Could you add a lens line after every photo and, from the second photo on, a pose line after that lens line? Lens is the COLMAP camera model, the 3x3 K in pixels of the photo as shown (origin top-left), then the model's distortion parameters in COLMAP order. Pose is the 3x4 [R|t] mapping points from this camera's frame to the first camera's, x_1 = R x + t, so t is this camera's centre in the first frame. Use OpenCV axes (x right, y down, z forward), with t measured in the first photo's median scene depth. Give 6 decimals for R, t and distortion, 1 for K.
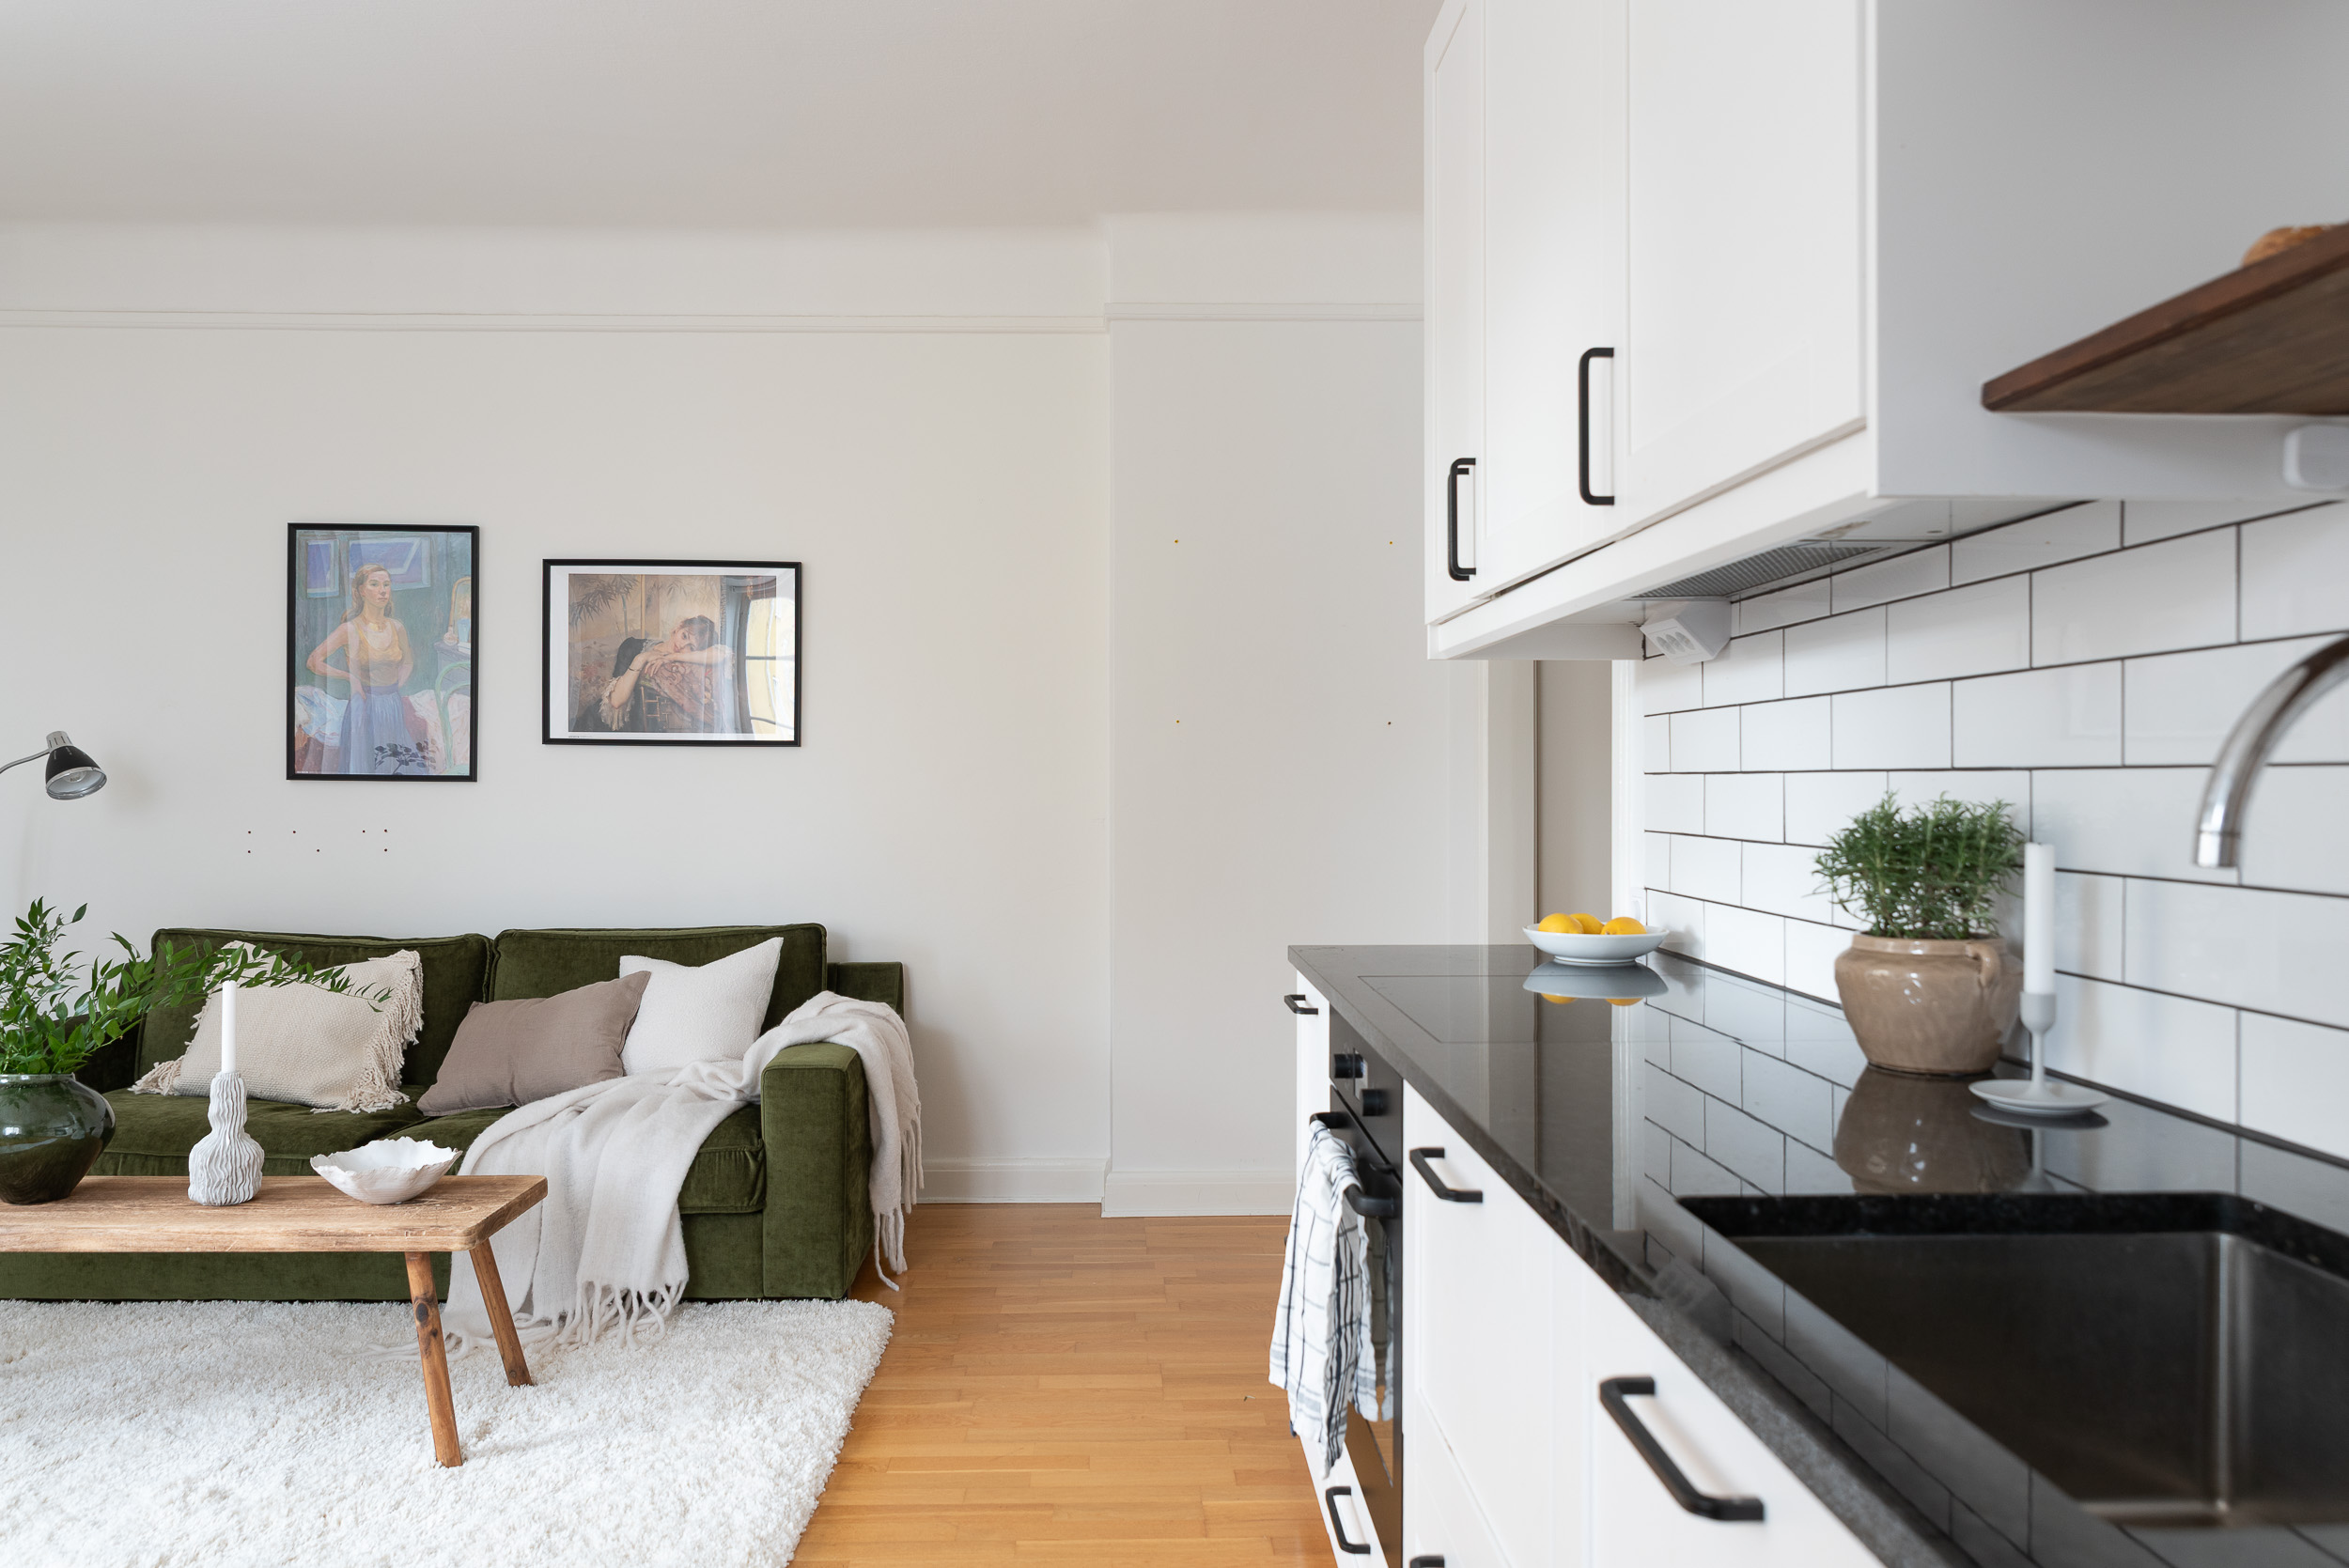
lens RADIAL K [[1588.9, 0, 1171.7], [0, 1588.9, 780.4], [0, 0, 1]] dist [0.004672, -0.002037]
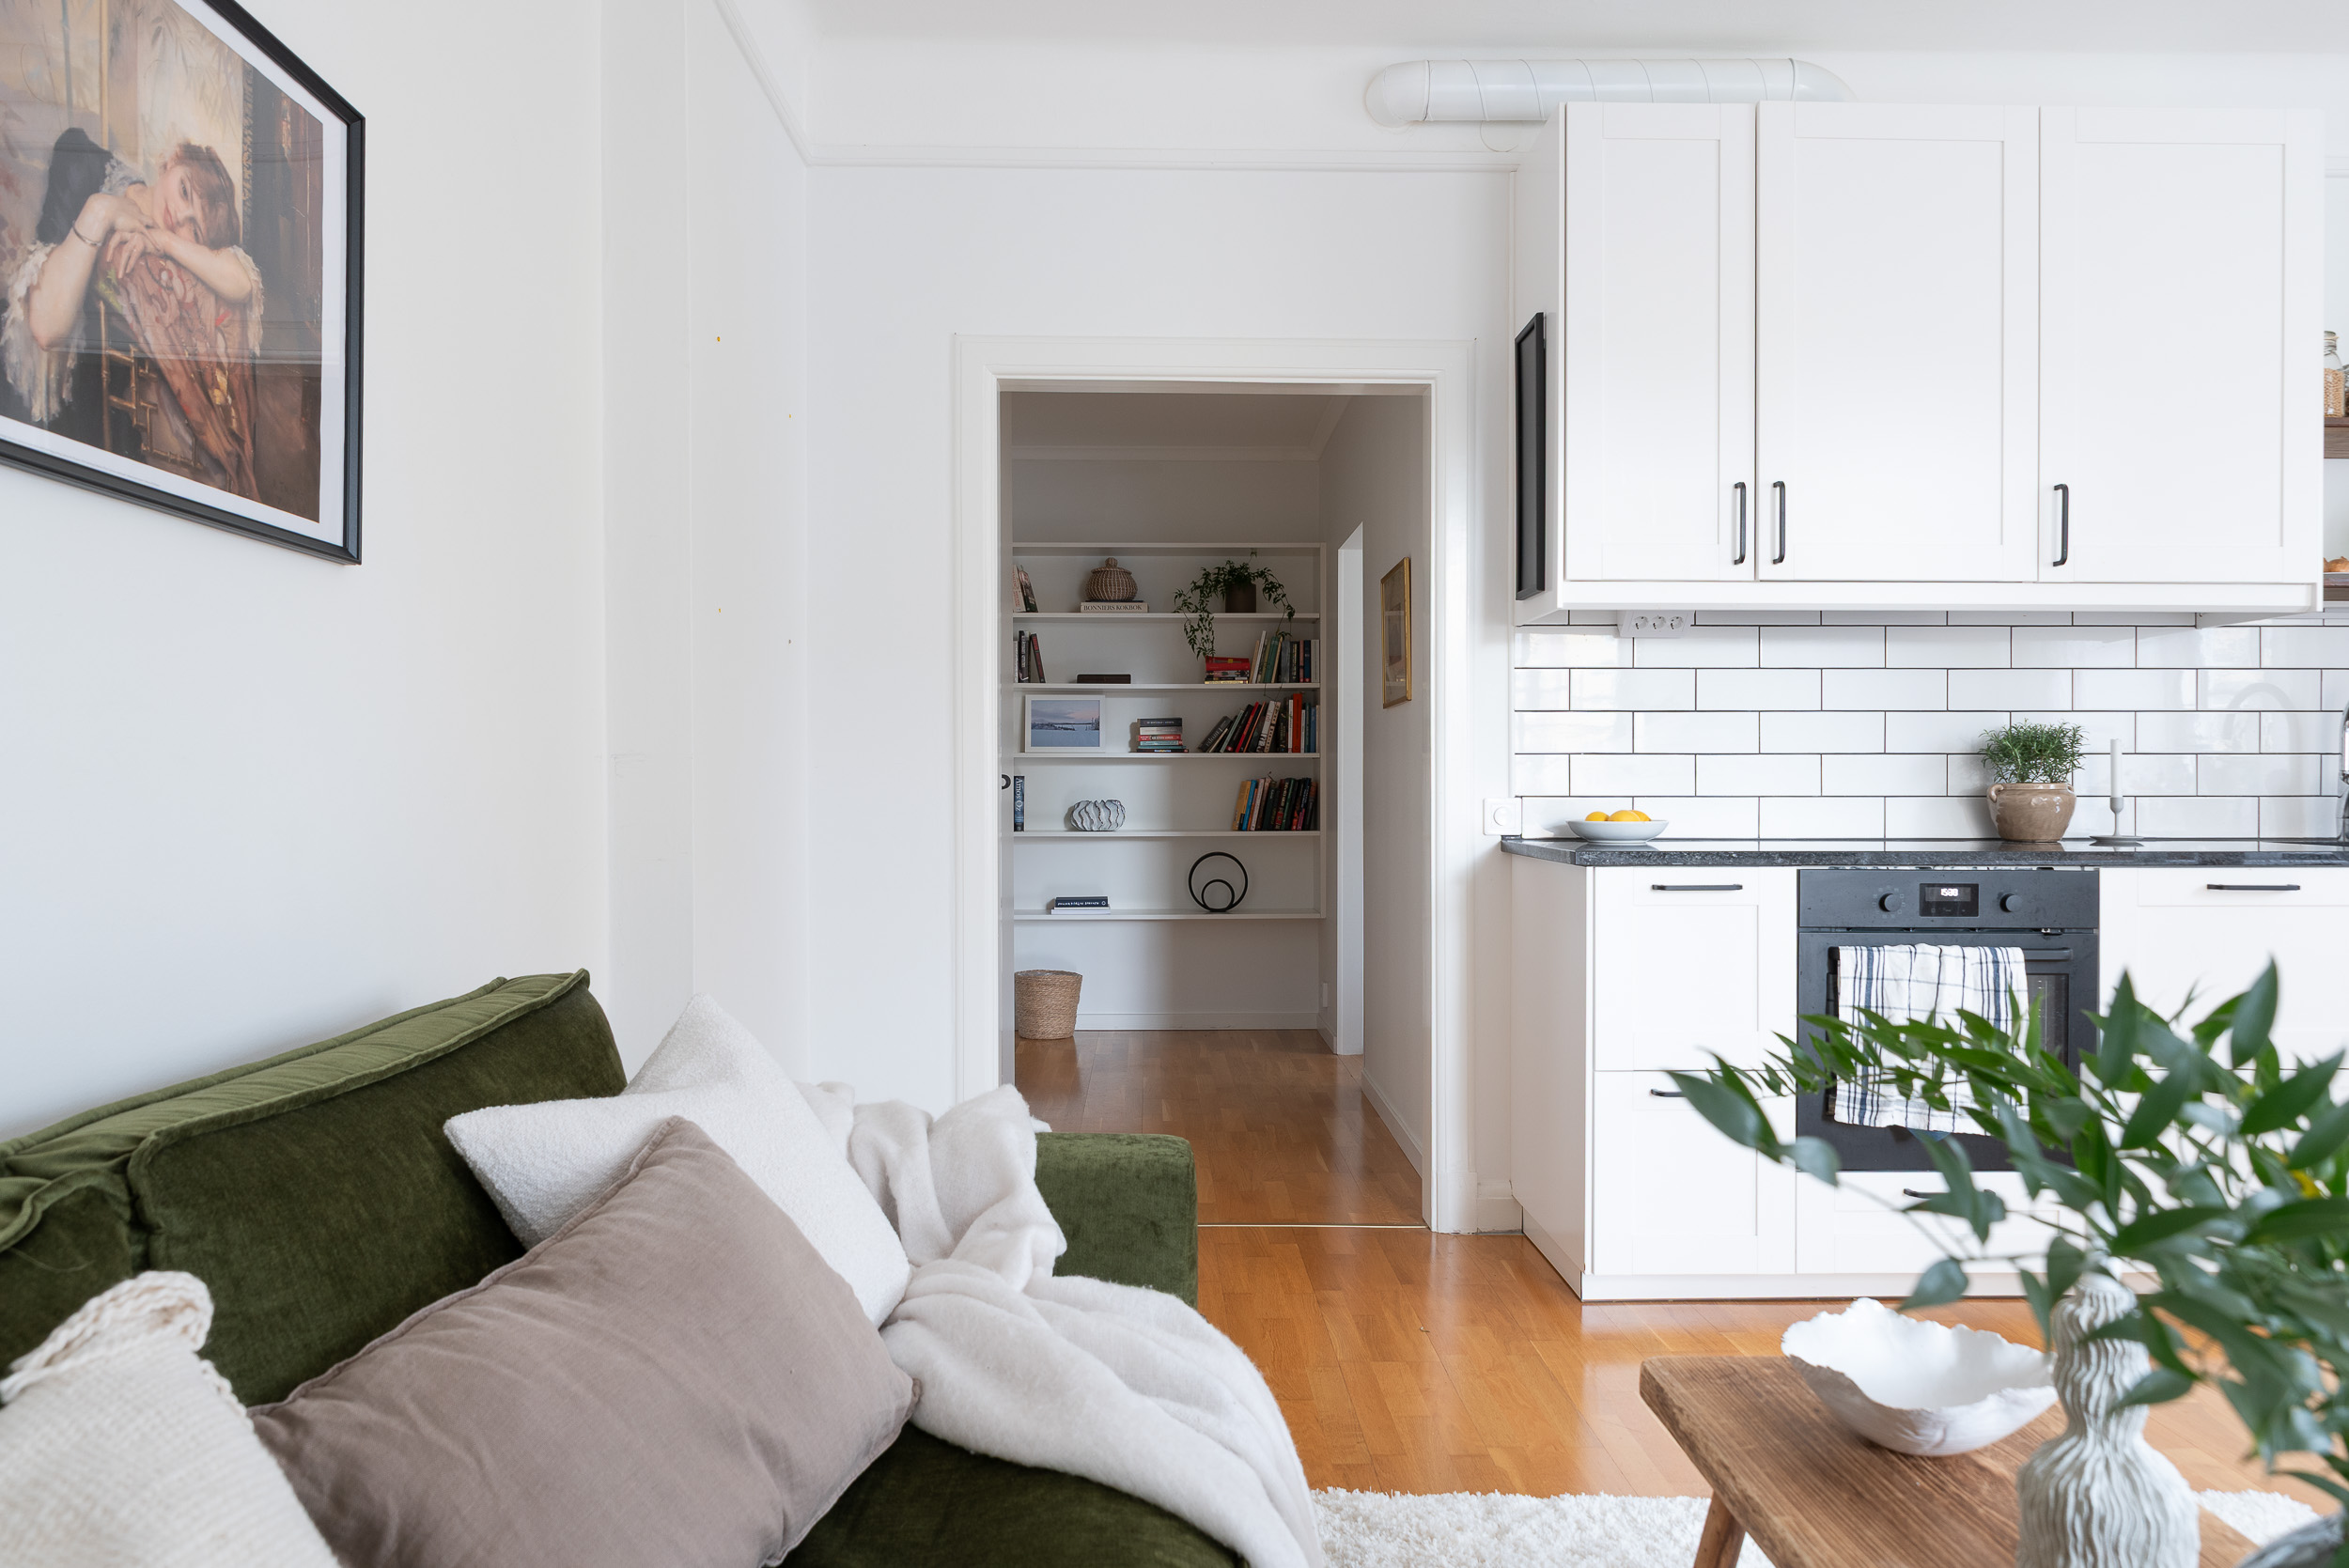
lens RADIAL K [[1588.9, 0, 1171.8], [0, 1588.9, 792.5], [0, 0, 1]] dist [0.004672, -0.002037]
pose [[0.010972, -0.001020, 0.999939, -0.642761], [-0.001318, 0.999999, 0.001034, 0.036416], [-0.999939, -0.001329, 0.010970, 0.787774]]
